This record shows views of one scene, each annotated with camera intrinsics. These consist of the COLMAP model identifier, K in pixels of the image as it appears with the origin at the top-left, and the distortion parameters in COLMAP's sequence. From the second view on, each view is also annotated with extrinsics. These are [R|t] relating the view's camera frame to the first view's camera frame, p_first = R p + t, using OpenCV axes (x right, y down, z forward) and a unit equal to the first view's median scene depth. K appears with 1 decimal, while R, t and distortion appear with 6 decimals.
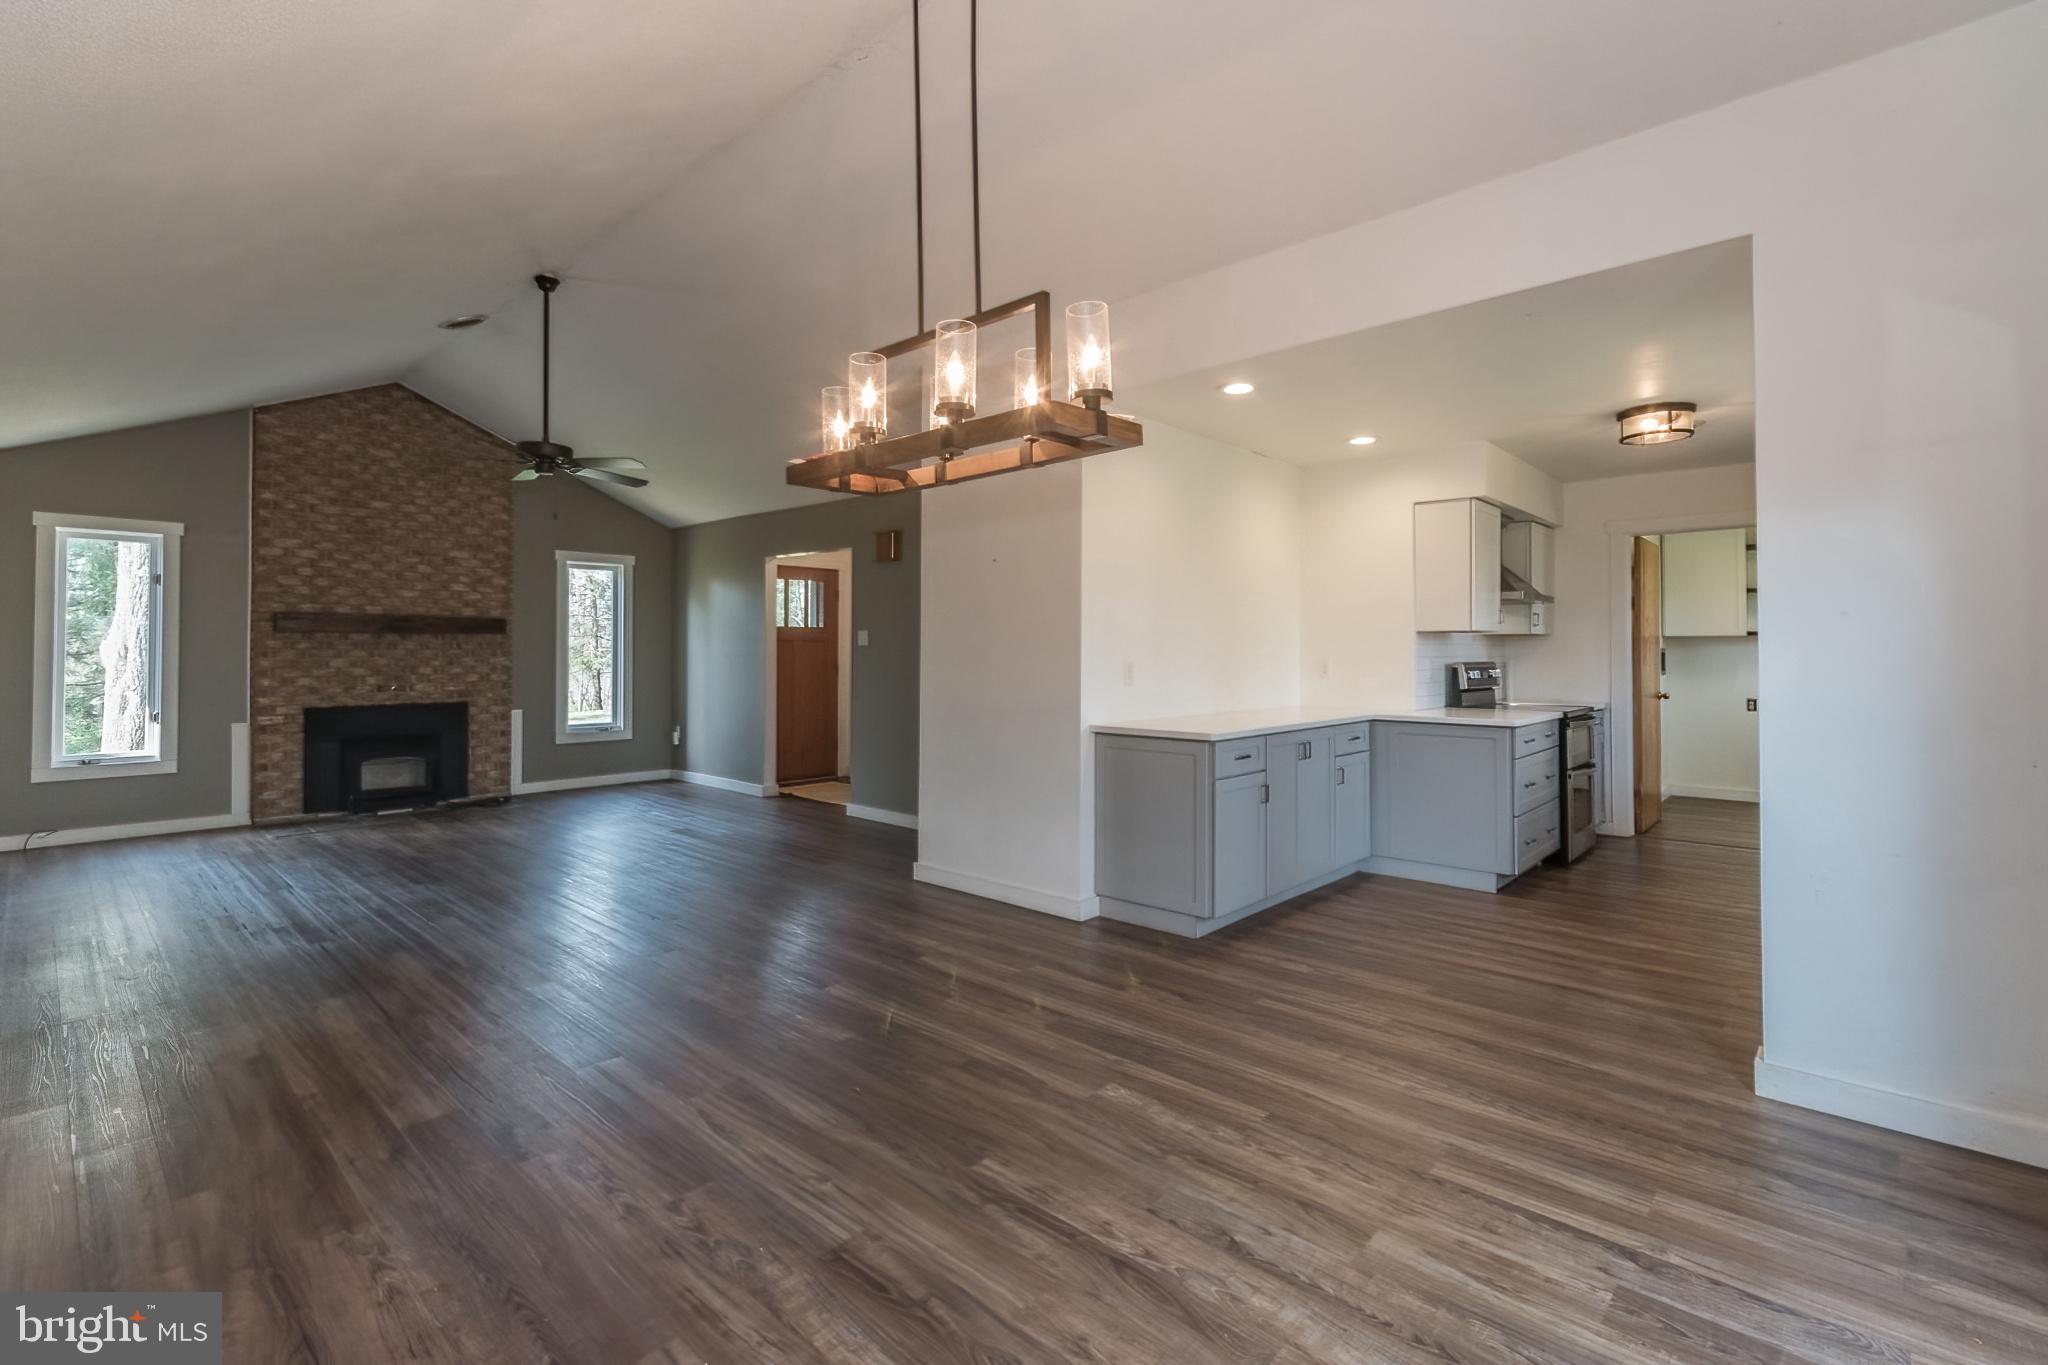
lens RADIAL K [[905.2, 0, 999.6], [0, 905.2, 641.6], [0, 0, 1]] dist [0.002684, 0.001256]
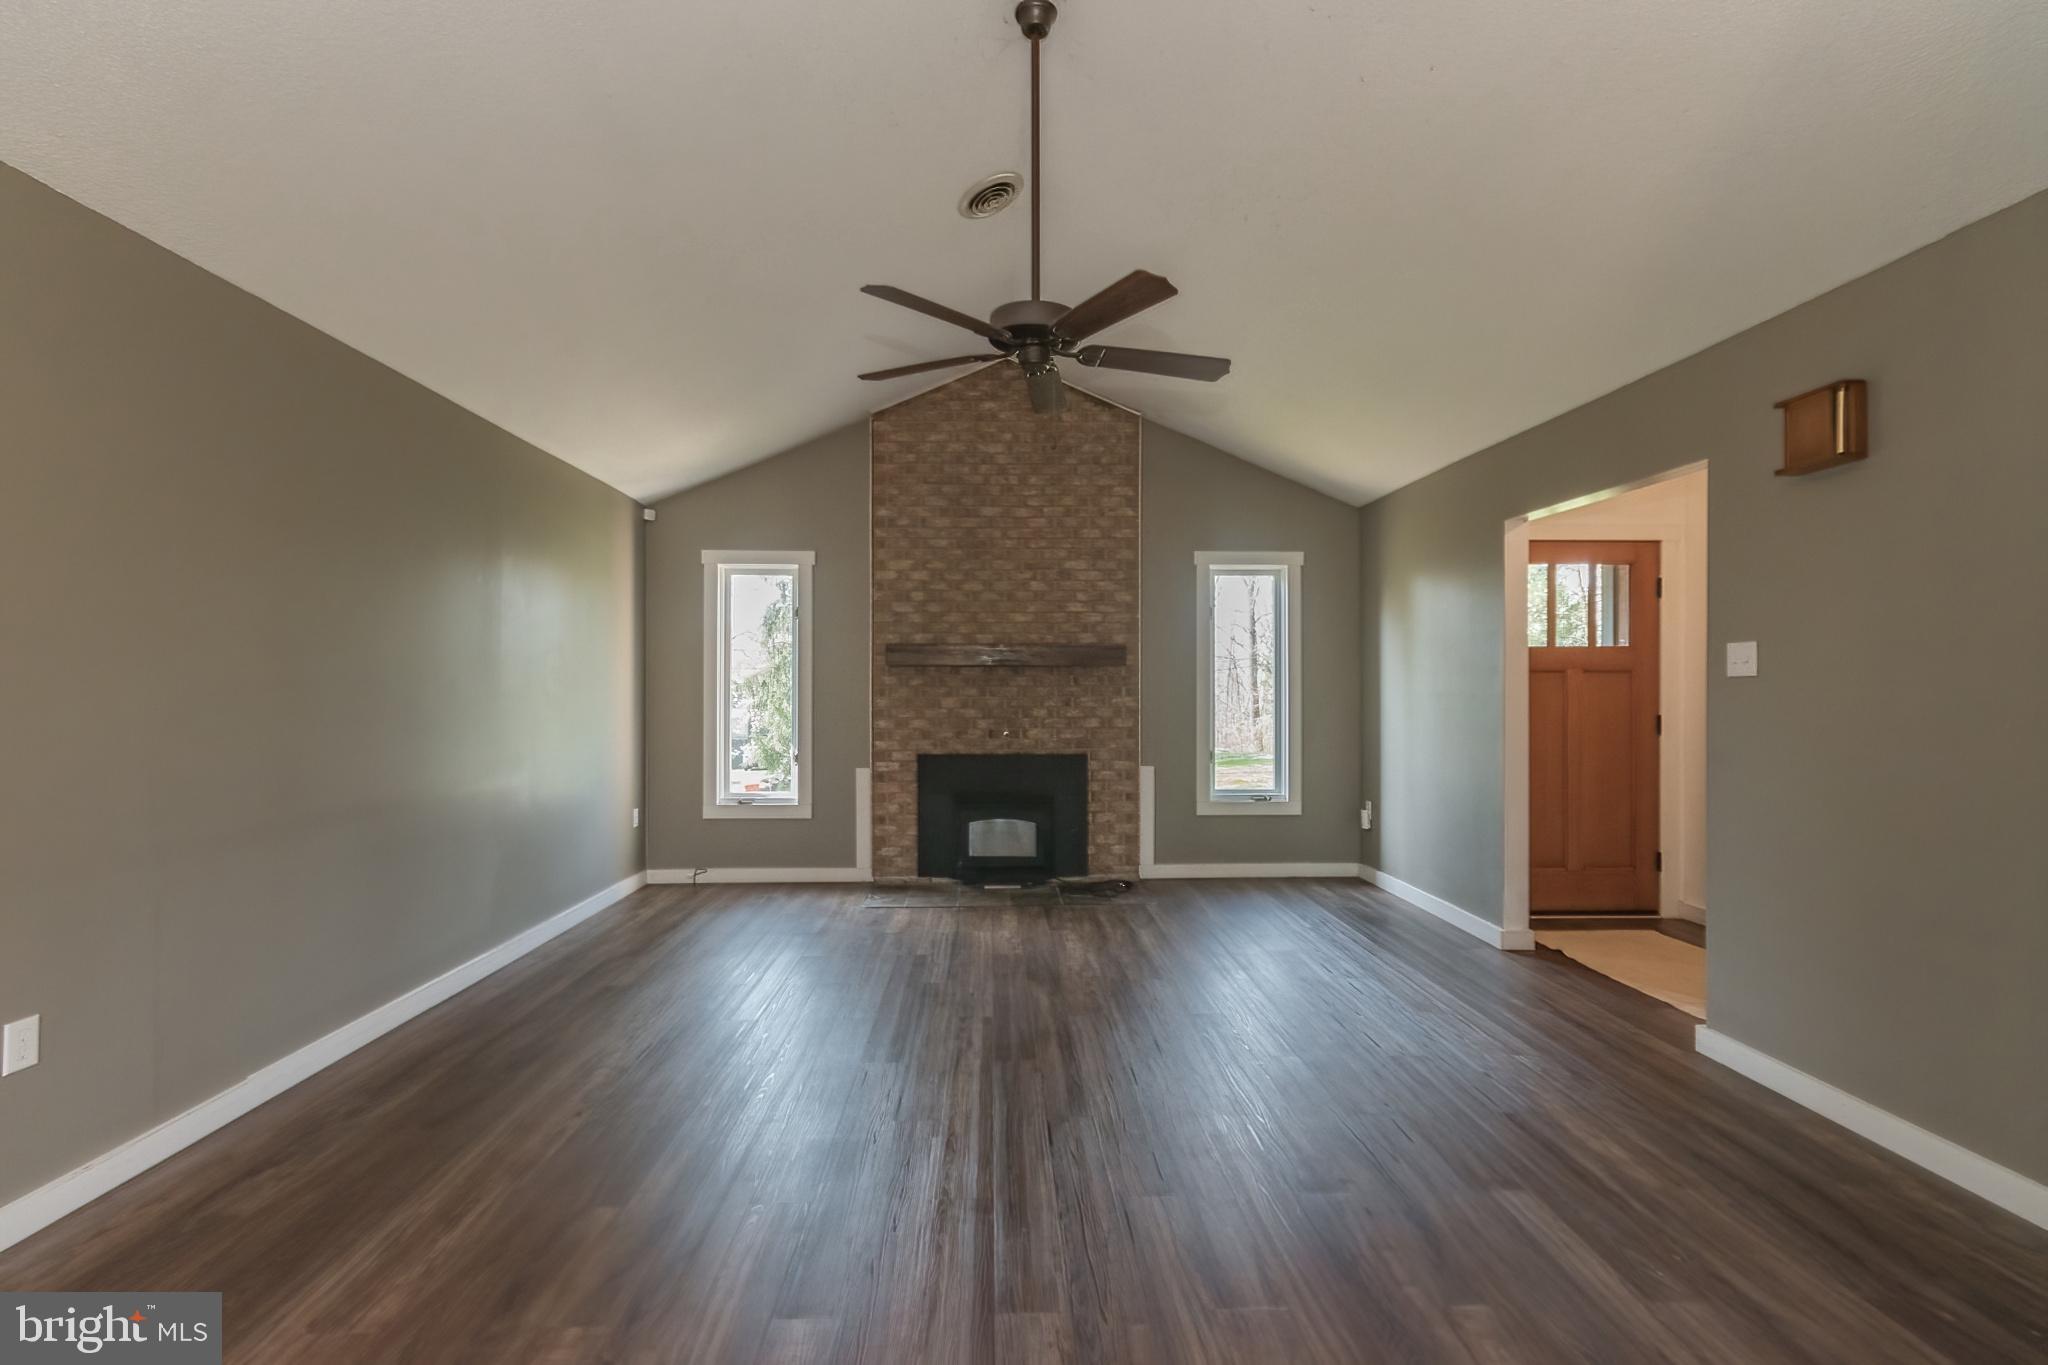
lens RADIAL K [[905.2, 0, 1018.3], [0, 905.2, 683.1], [0, 0, 1]] dist [0.002684, 0.001256]
pose [[0.709094, -0.003330, -0.705106, -0.085375], [0.008052, 0.999962, 0.003376, 0.002888], [0.705068, -0.008071, 0.709094, 0.432658]]
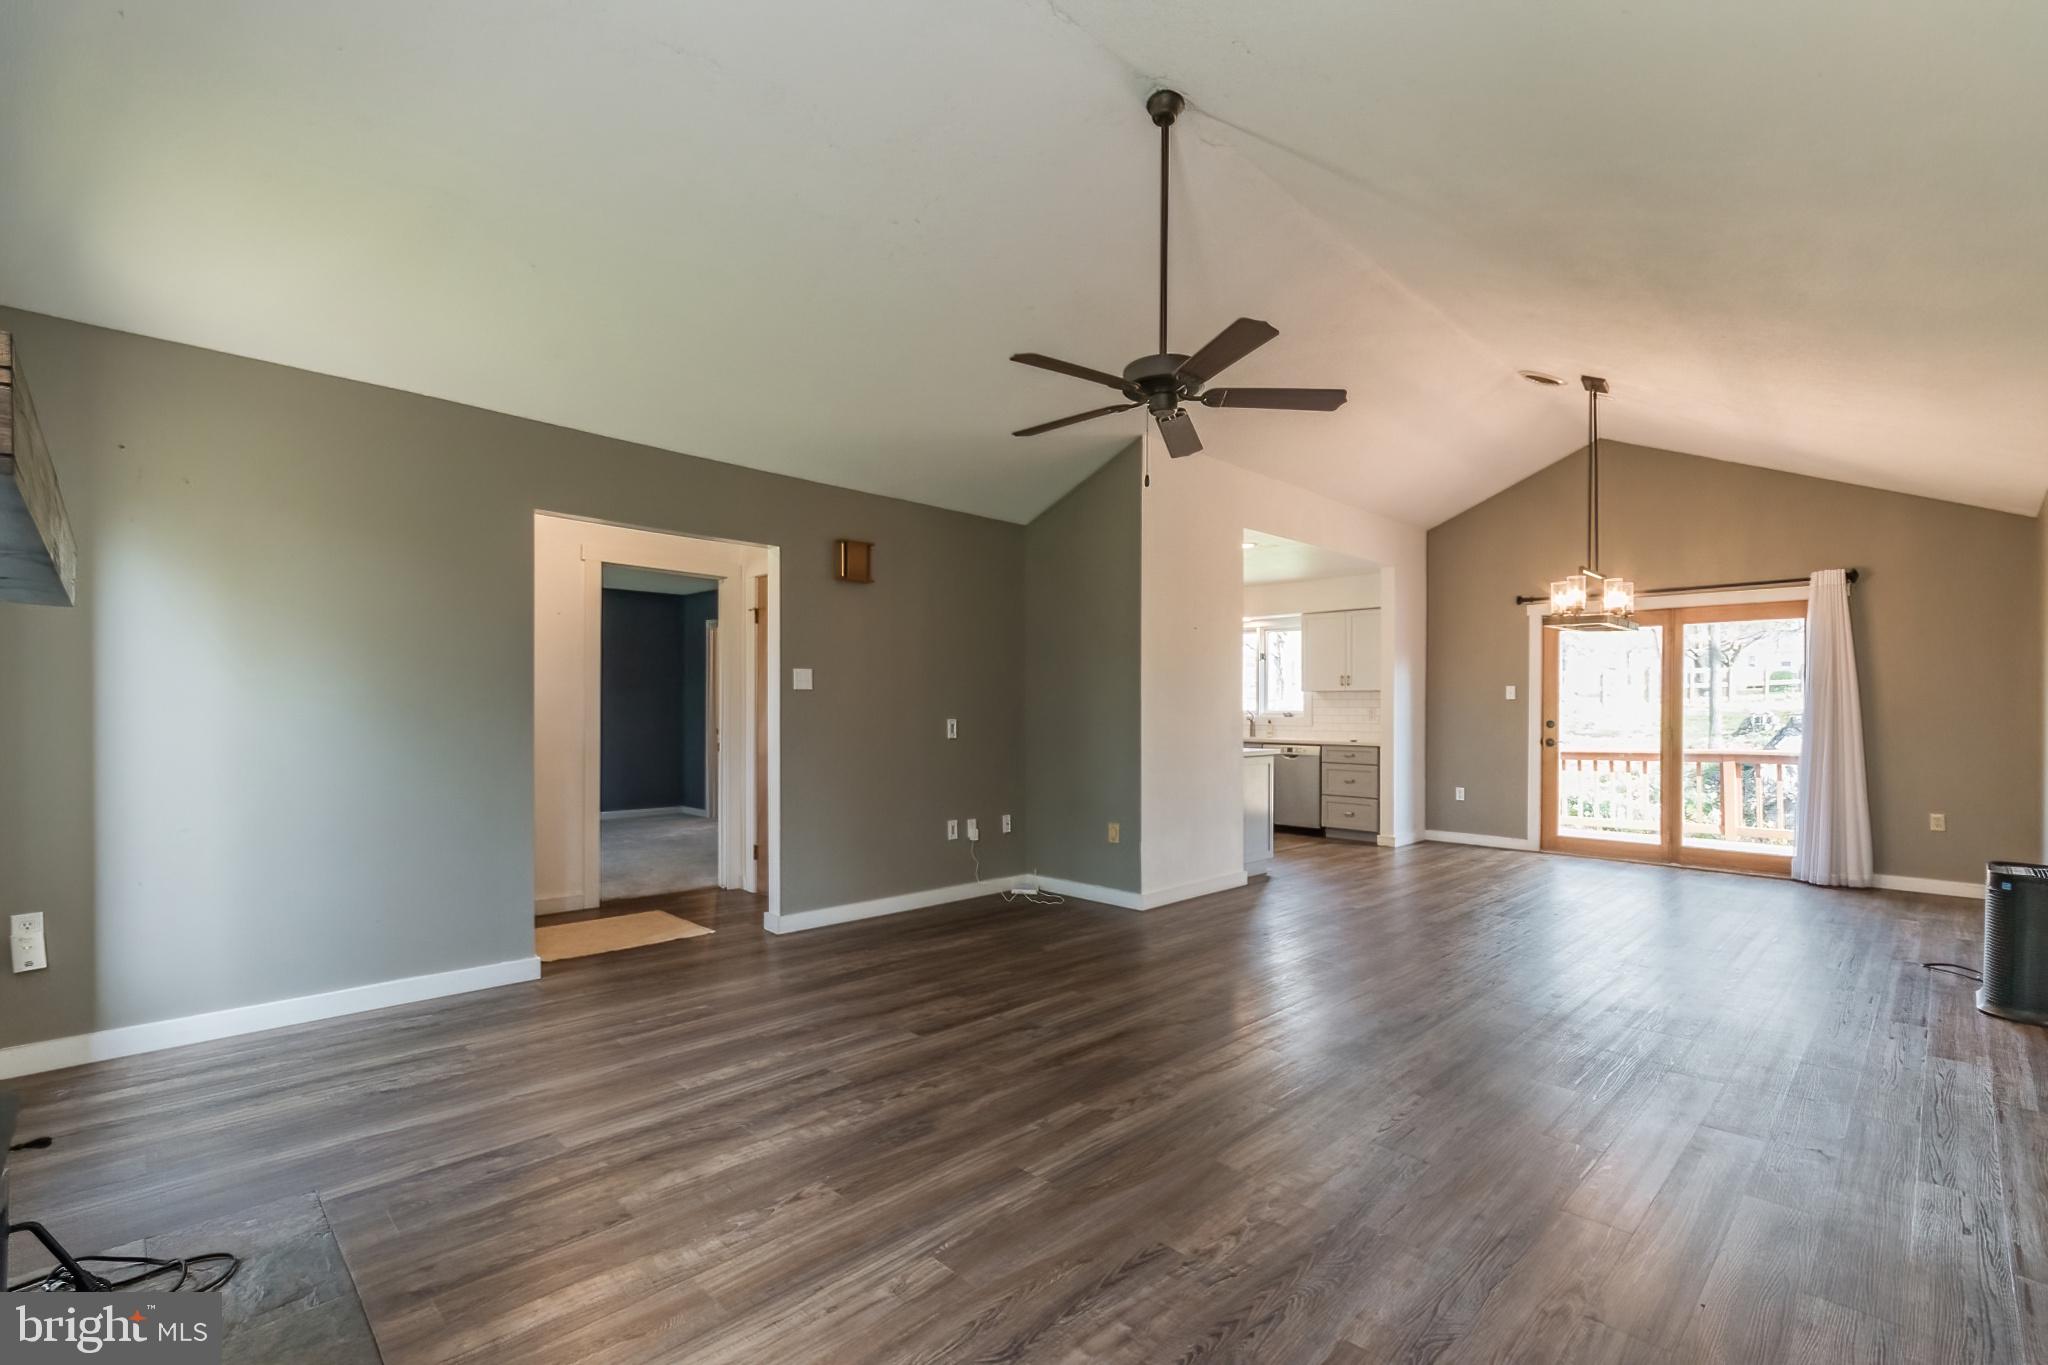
lens RADIAL K [[905.2, 0, 997.7], [0, 905.2, 707.3], [0, 0, 1]] dist [0.002684, 0.001256]
pose [[0.053394, 0.002376, 0.998571, -0.830878], [-0.015637, 0.999877, -0.001543, 0.016850], [-0.998451, -0.015533, 0.053424, 0.784792]]
